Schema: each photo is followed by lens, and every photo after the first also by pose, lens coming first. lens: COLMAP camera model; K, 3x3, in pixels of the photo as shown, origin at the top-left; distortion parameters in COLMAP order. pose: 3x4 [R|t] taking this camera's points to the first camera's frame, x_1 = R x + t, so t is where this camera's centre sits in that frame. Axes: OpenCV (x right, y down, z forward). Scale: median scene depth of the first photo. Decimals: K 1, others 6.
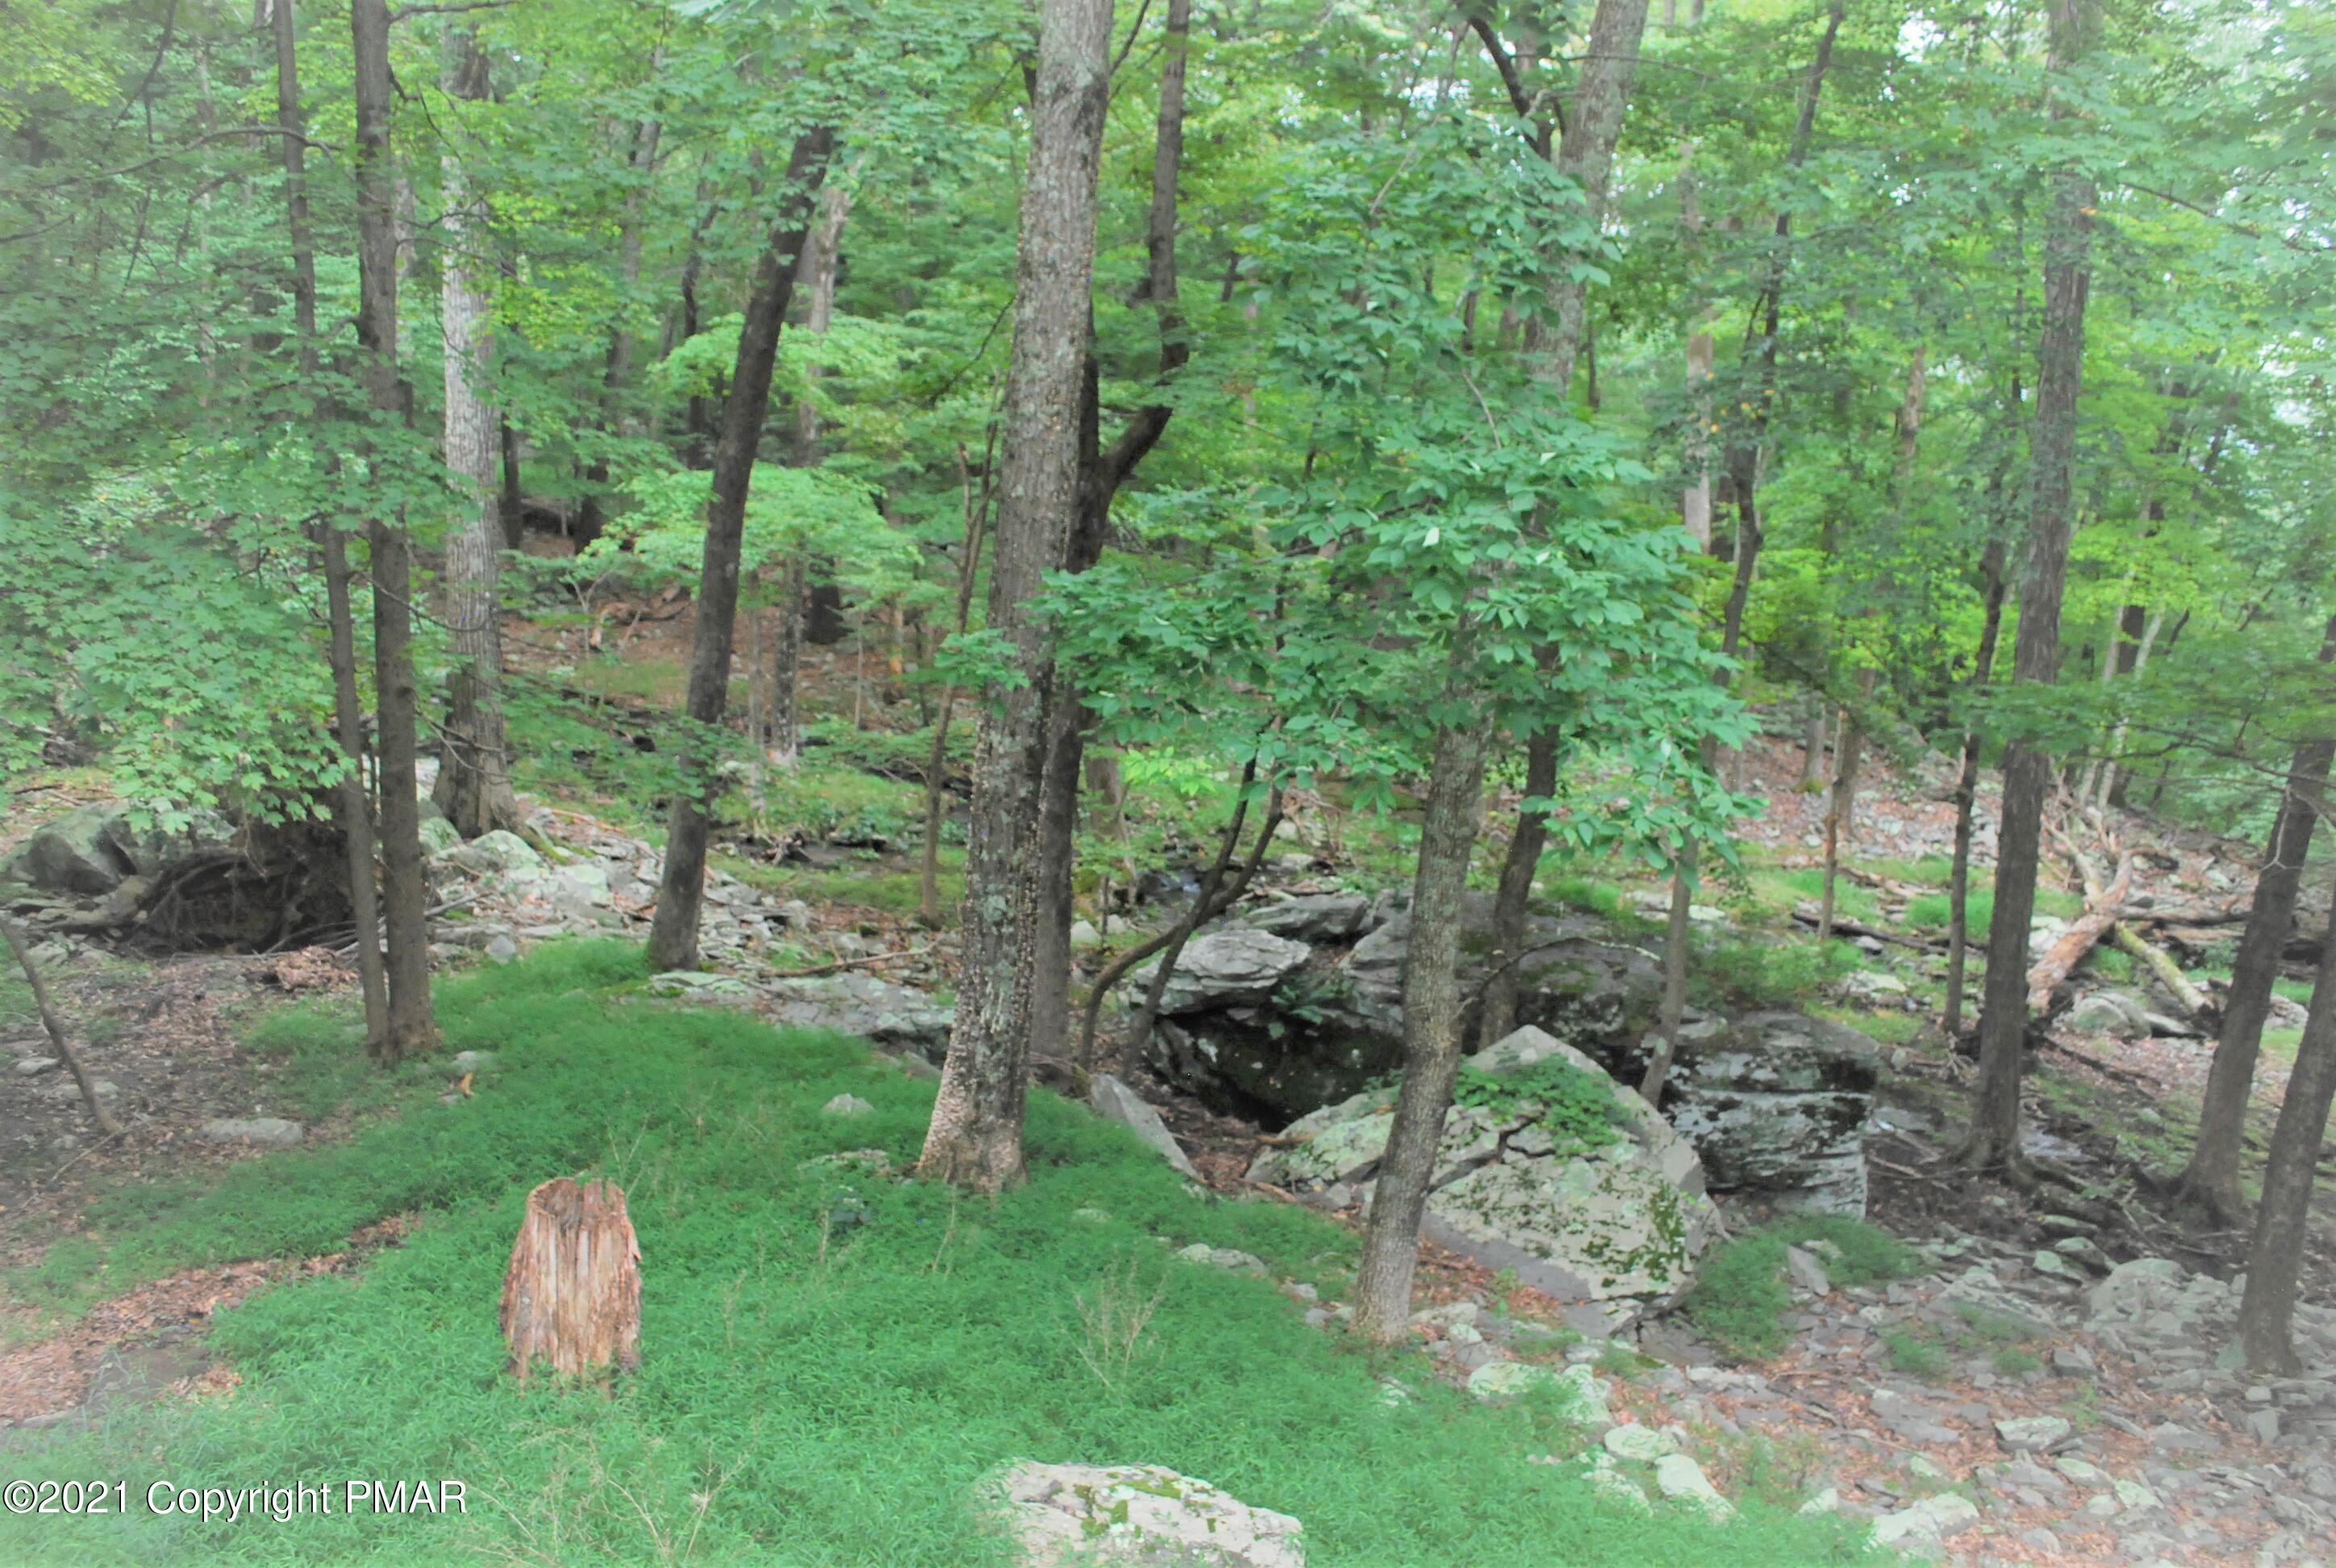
lens RADIAL K [[1849.2, 0, 1189.8], [0, 1849.2, 779.7], [0, 0, 1]] dist [-0.088956, 0.018145]
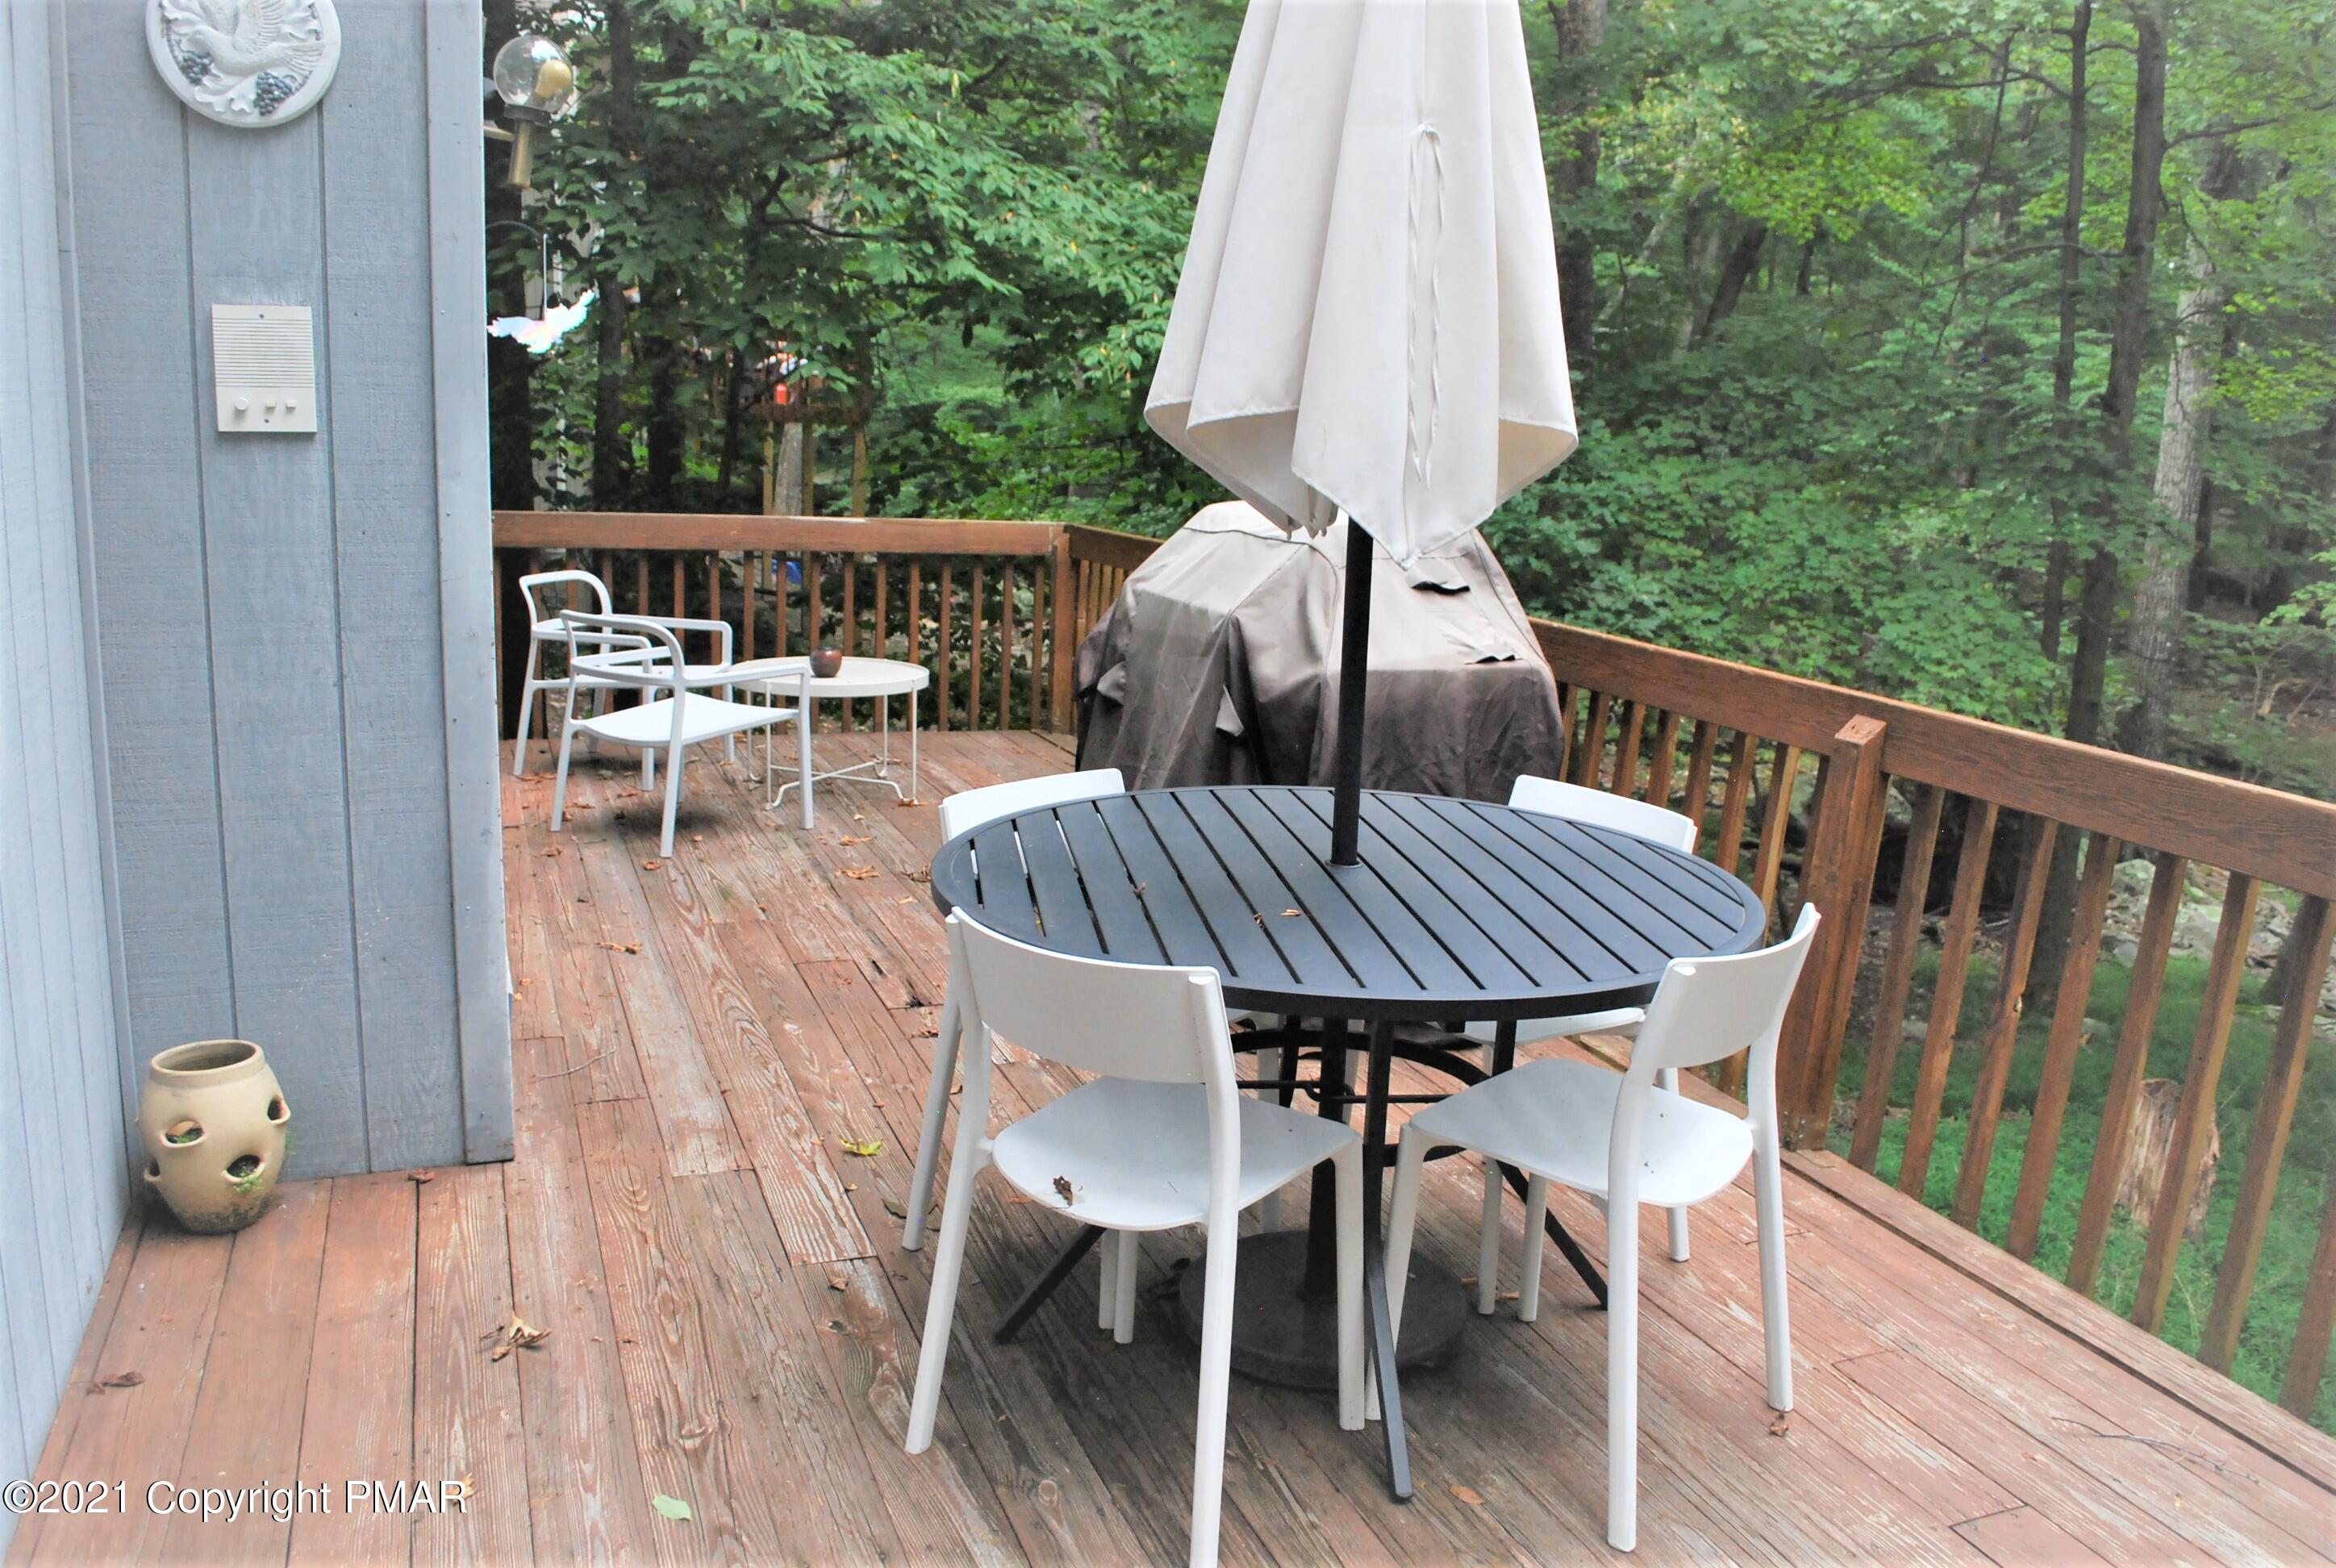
lens RADIAL K [[1849.2, 0, 1189.8], [0, 1849.2, 779.7], [0, 0, 1]] dist [-0.088956, 0.018145]
pose [[0.653543, 0.141953, -0.743459, 0.062932], [-0.166370, 0.985175, 0.041856, 0.043379], [0.738378, 0.096335, 0.667471, -0.201014]]
